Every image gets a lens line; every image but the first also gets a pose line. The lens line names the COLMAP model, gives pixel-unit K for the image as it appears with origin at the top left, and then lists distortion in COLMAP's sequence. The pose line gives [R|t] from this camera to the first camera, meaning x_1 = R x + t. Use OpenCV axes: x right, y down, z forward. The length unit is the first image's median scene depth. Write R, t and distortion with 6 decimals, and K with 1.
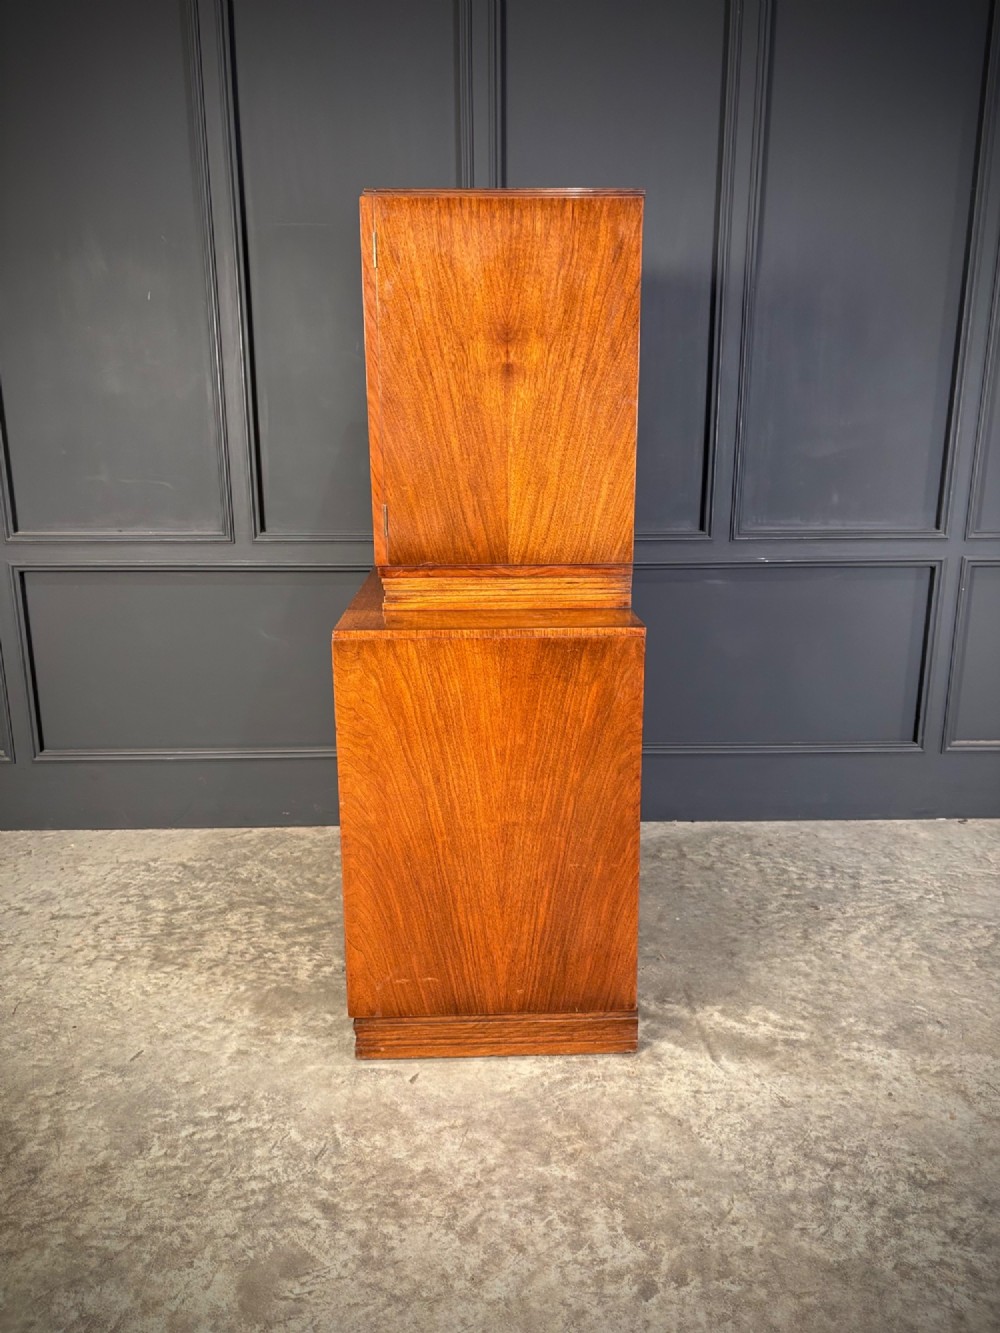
lens RADIAL K [[1007.9, 0, 498.6], [0, 1007.9, 692.7], [0, 0, 1]] dist [0.042950, -0.042881]
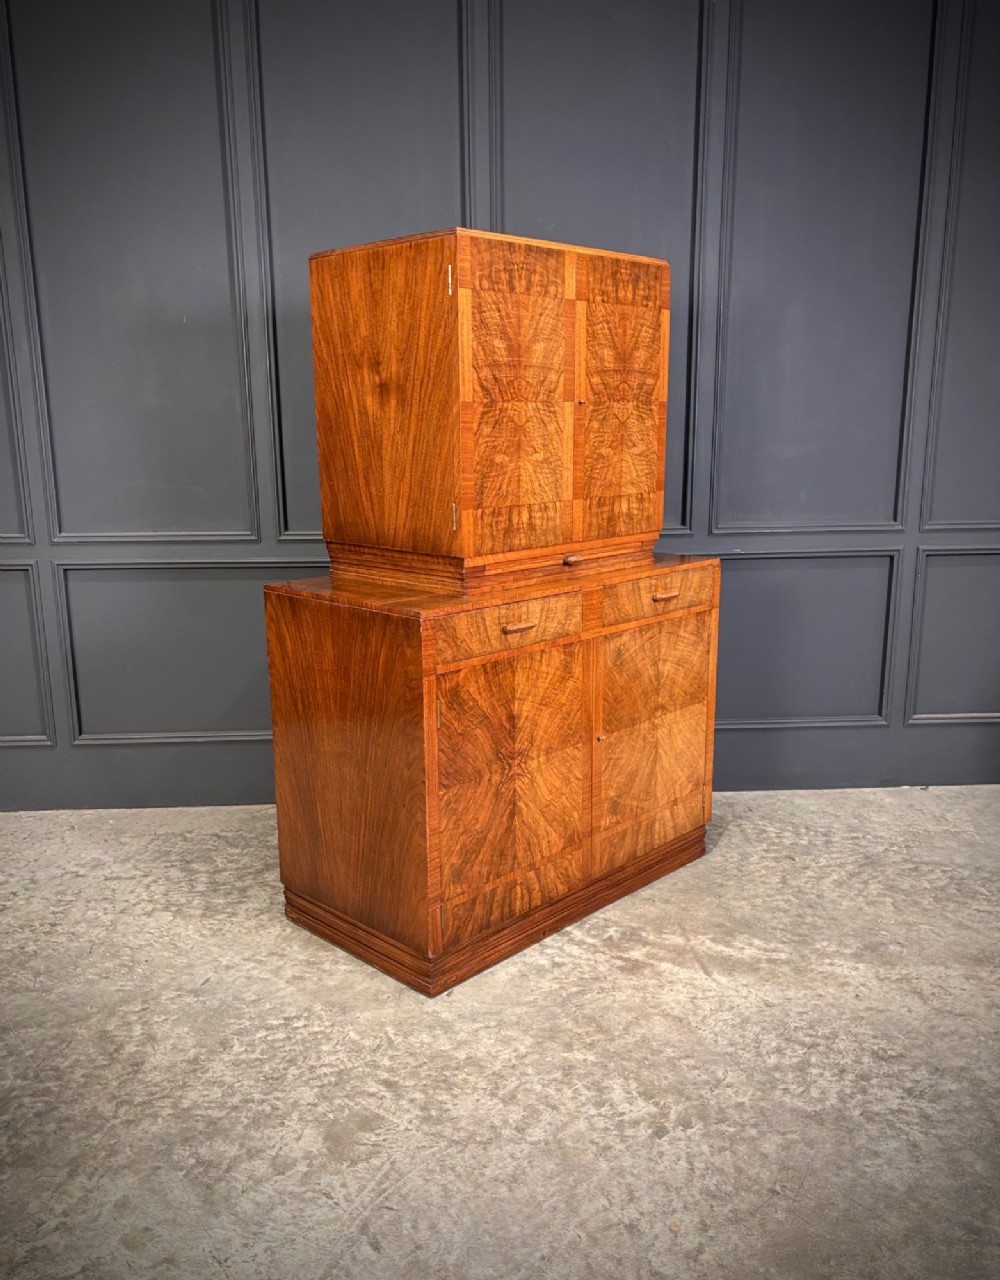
lens RADIAL K [[1054.0, 0, 484.8], [0, 1054.0, 674.8], [0, 0, 1]] dist [0.018237, -0.003325]
pose [[0.999700, -0.013886, 0.020171, -0.057375], [0.014549, 0.999346, -0.033104, 0.052421], [-0.019698, 0.033387, 0.999248, -0.199531]]
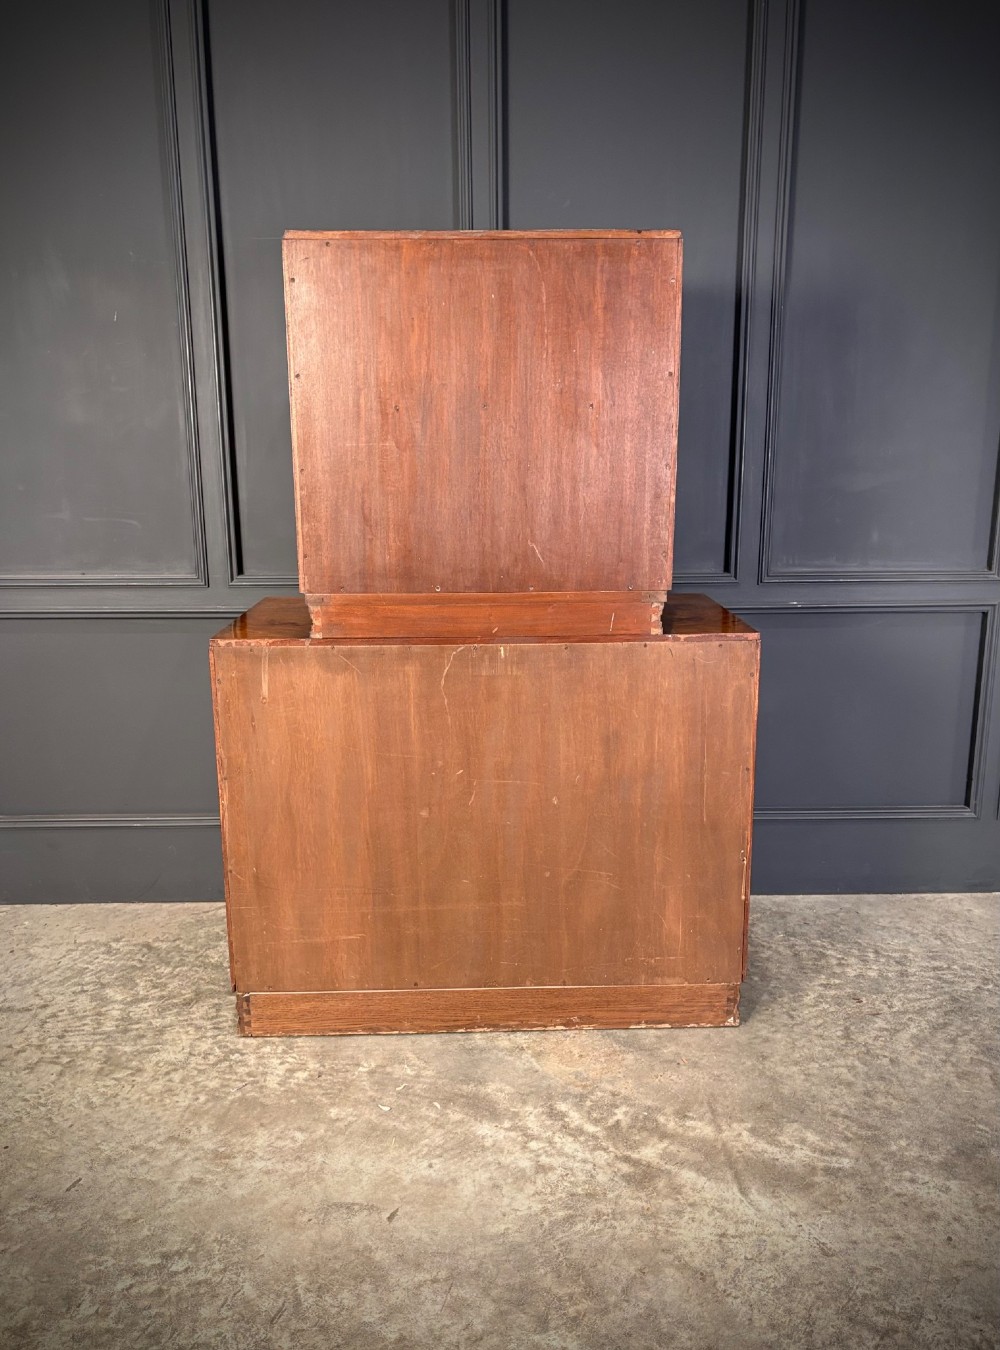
lens RADIAL K [[1058.6, 0, 508.0], [0, 1058.6, 688.2], [0, 0, 1]] dist [0.065894, -0.074635]
pose [[0.999947, -0.000298, -0.010245, 0.021743], [-0.000093, 0.999272, -0.038150, -0.028702], [0.010249, 0.038149, 0.999219, 0.070581]]
